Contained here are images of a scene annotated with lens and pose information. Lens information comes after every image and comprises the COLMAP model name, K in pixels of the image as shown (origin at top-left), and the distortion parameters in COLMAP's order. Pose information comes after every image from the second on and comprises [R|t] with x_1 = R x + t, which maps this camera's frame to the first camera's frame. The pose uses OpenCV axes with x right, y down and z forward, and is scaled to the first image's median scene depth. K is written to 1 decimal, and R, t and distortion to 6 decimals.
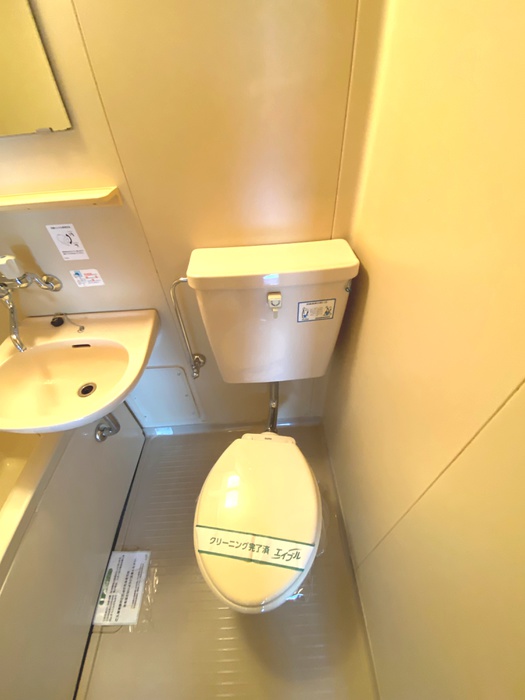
lens RADIAL K [[284.3, 0, 266.7], [0, 284.3, 349.2], [0, 0, 1]] dist [-0.000113, -0.015595]
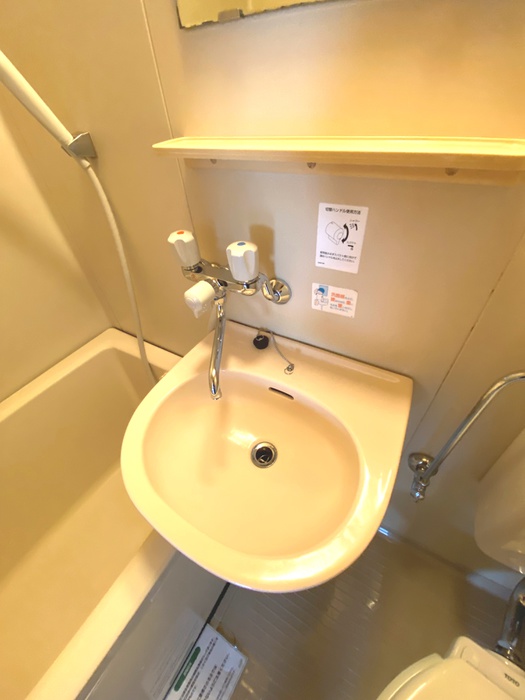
lens RADIAL K [[284.3, 0, 266.7], [0, 284.3, 349.2], [0, 0, 1]] dist [-0.000113, -0.015595]
pose [[0.837430, 0.352116, -0.418003, -0.442226], [-0.347950, 0.933271, 0.089080, -0.151375], [0.421476, 0.070846, 0.904068, 0.387294]]
